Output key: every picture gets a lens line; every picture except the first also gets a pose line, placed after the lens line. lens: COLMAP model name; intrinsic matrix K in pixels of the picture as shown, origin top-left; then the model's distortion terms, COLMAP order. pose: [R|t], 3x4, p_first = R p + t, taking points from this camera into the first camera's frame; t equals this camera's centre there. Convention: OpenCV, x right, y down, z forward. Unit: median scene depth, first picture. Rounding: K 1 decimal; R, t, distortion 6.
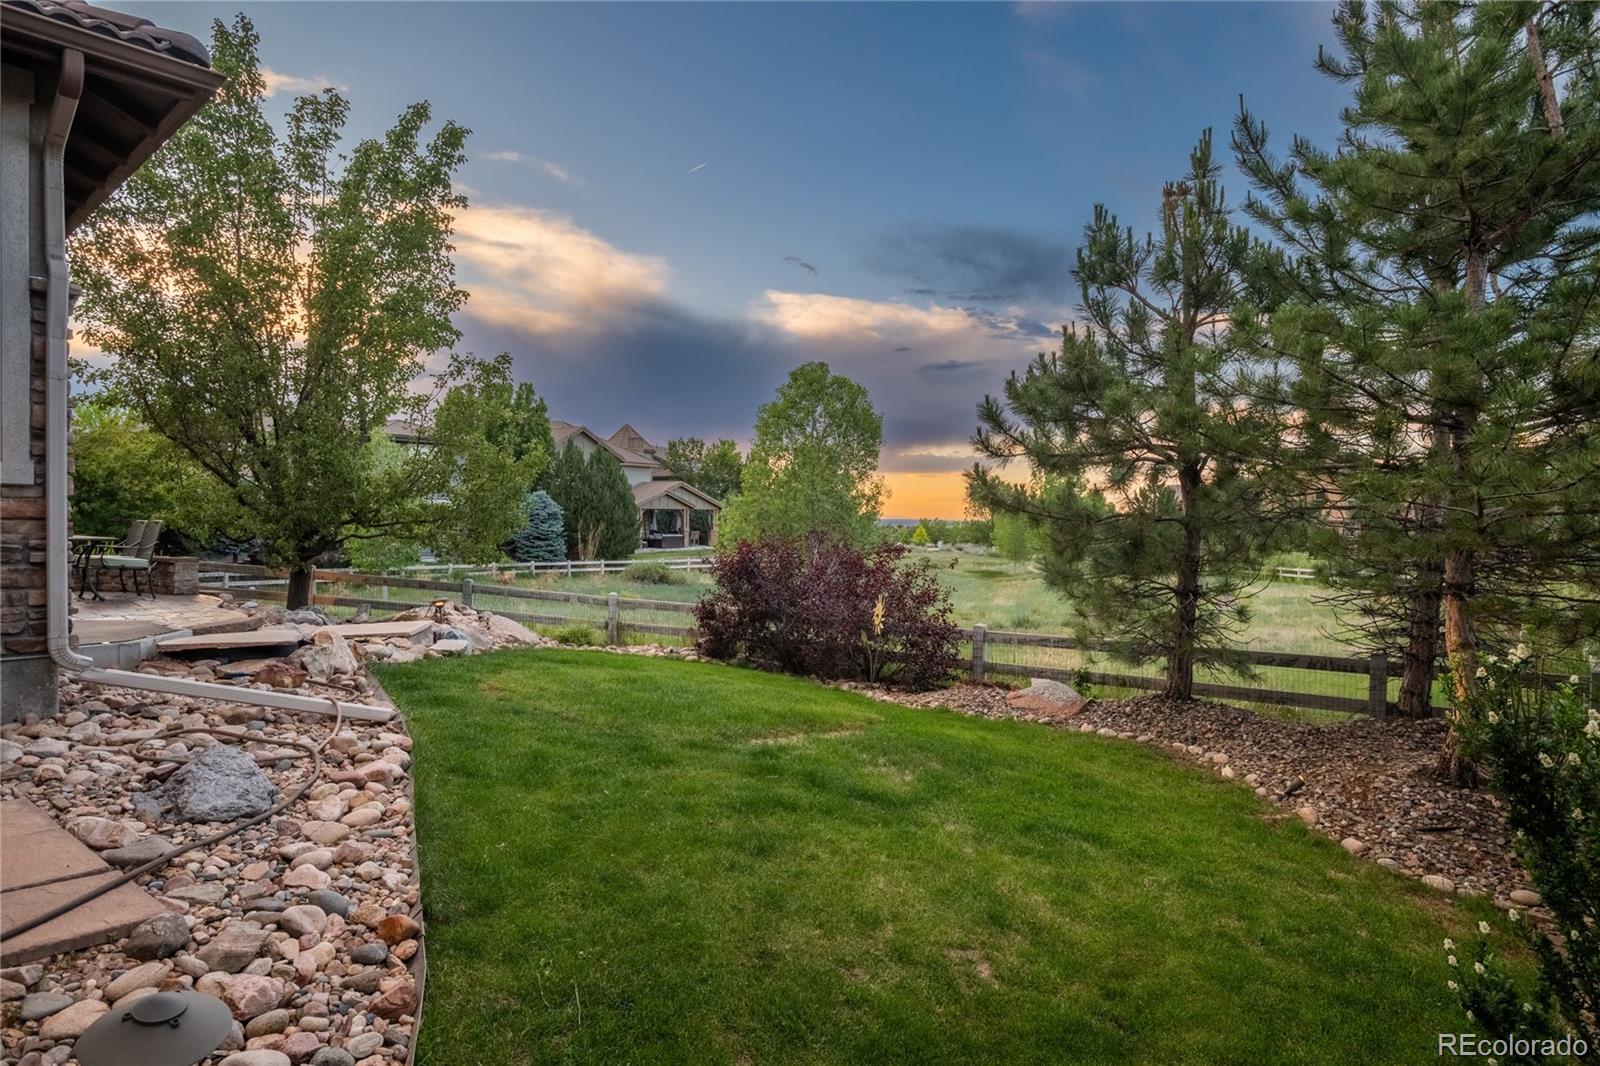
lens RADIAL K [[905.8, 0, 801.7], [0, 905.8, 526.2], [0, 0, 1]] dist [-0.023497, -0.000666]
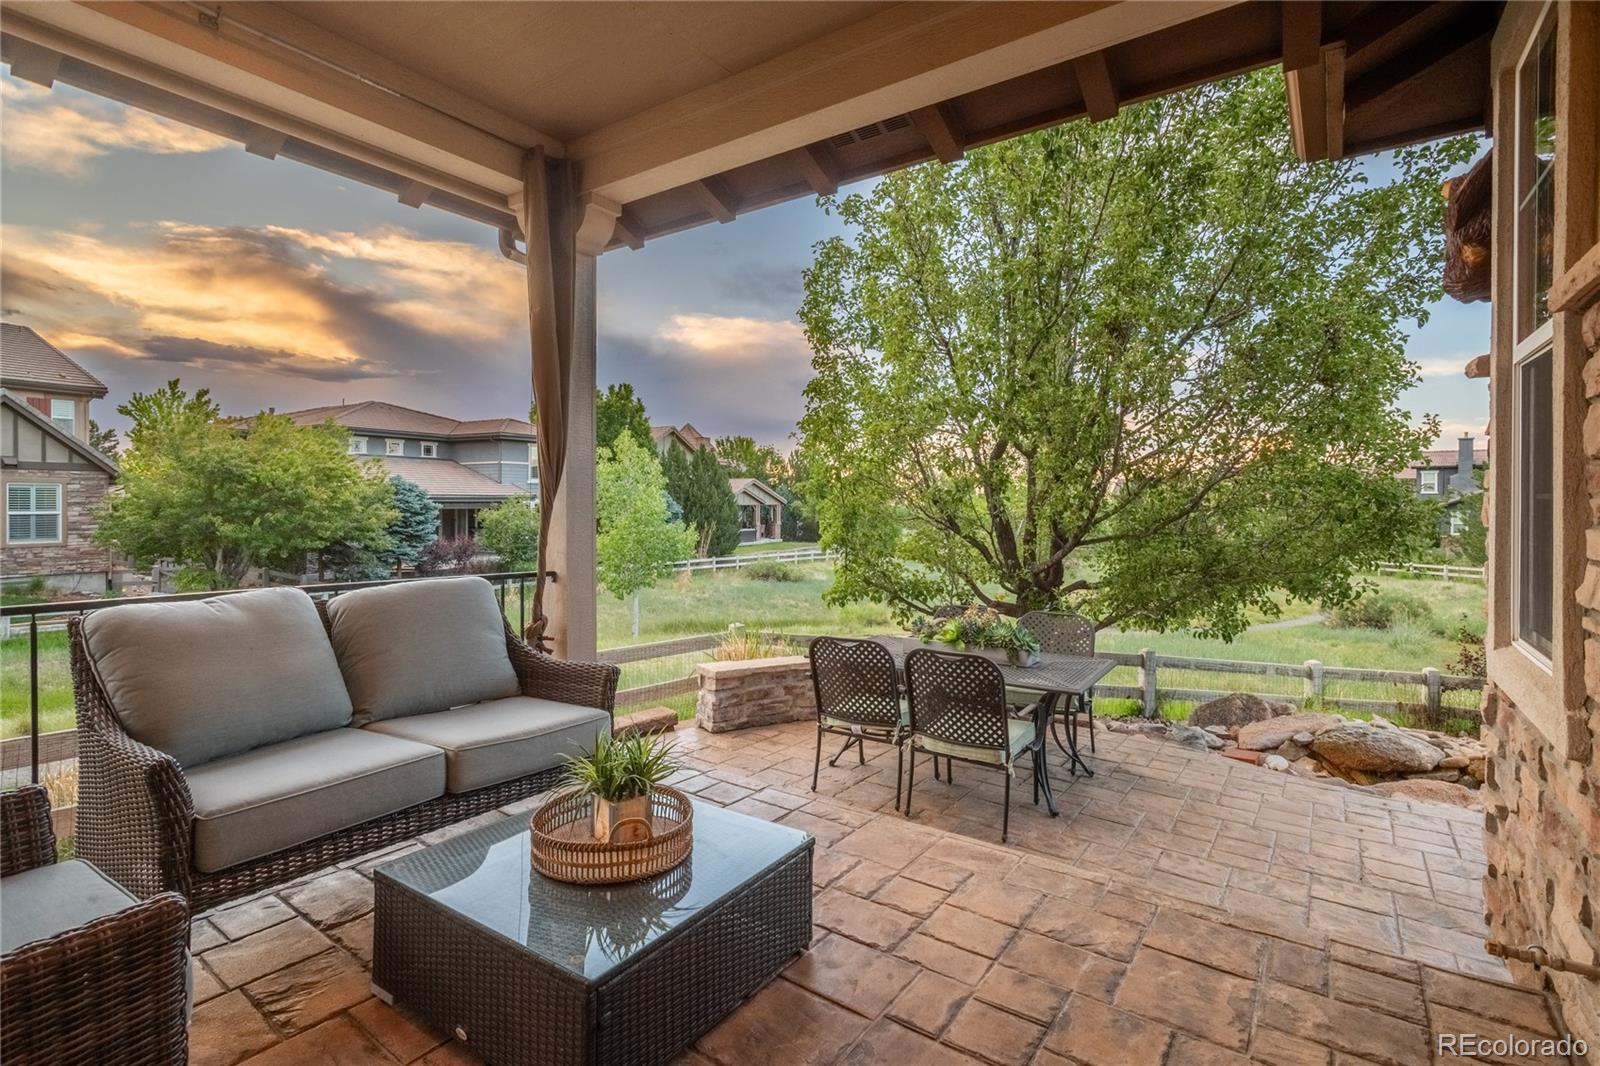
lens RADIAL K [[764.0, 0, 778.4], [0, 764.0, 508.0], [0, 0, 1]] dist [-0.014472, -0.000083]
pose [[0.995684, -0.002643, 0.092770, -0.382328], [0.002735, 0.999996, -0.000858, -0.029395], [-0.092768, 0.001108, 0.995687, 0.217528]]
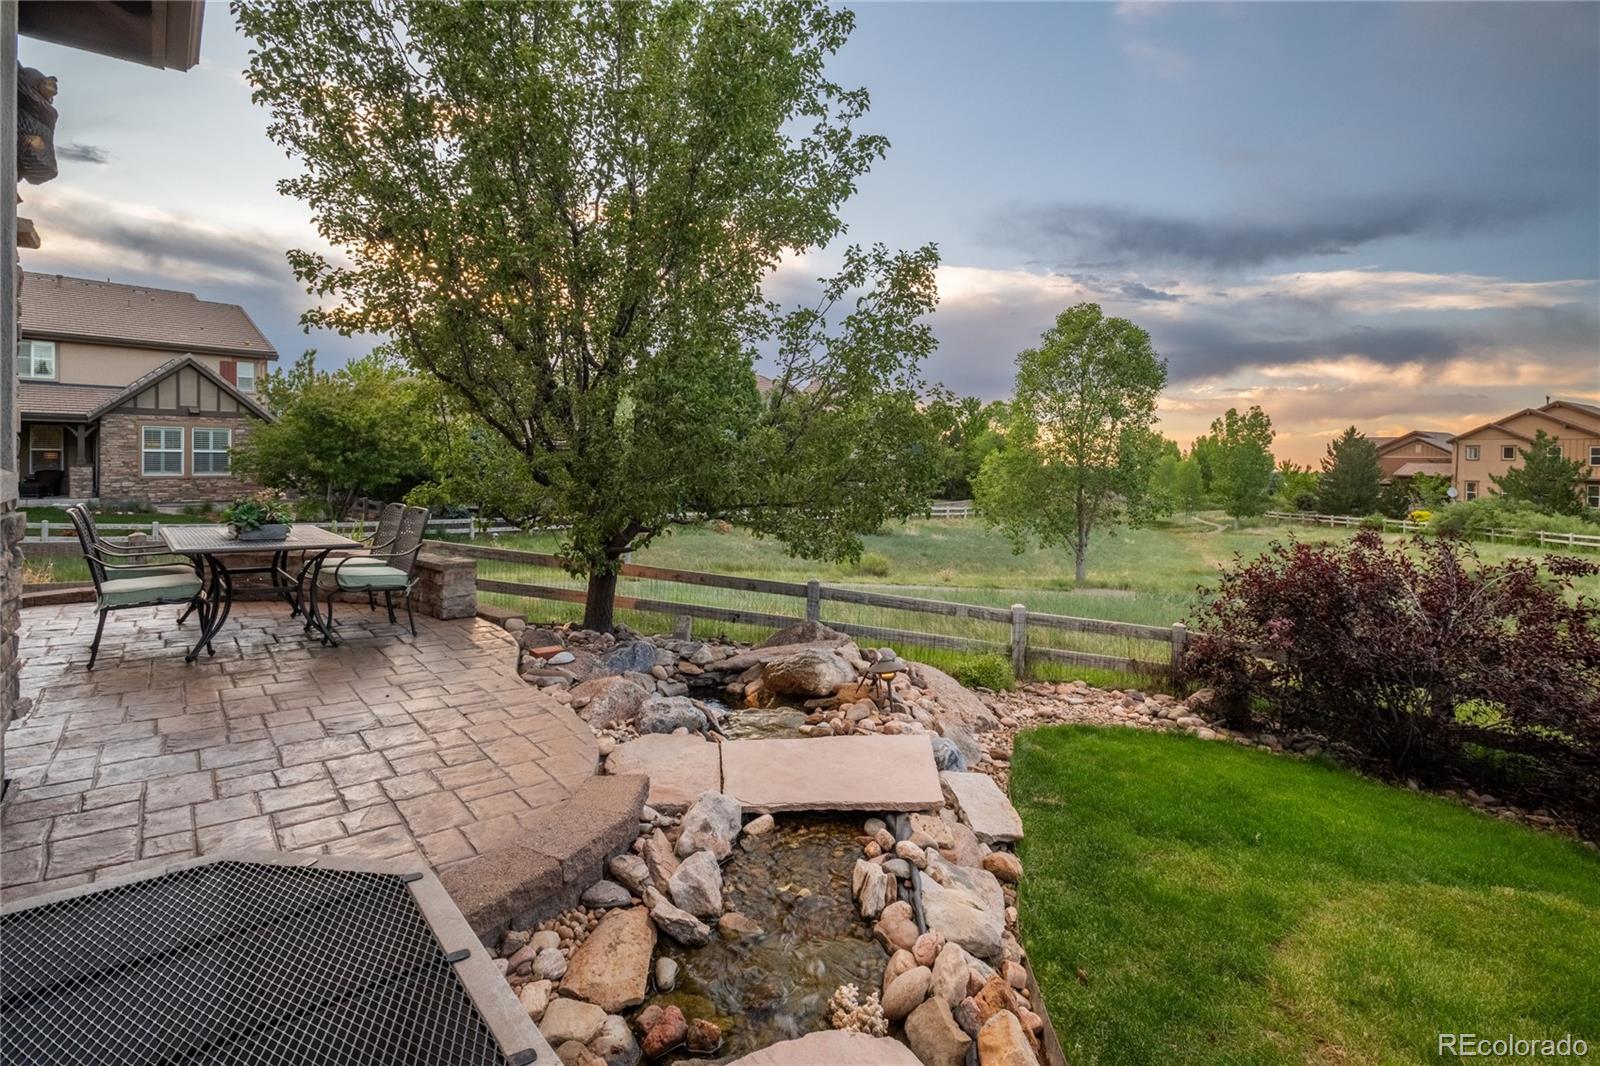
lens RADIAL K [[764.0, 0, 784.0], [0, 764.0, 460.4], [0, 0, 1]] dist [-0.014472, -0.000083]
pose [[0.985844, 0.010462, -0.167341, -0.154563], [-0.011788, 0.999906, -0.006931, -0.016363], [0.167253, 0.008805, 0.985875, 0.209638]]
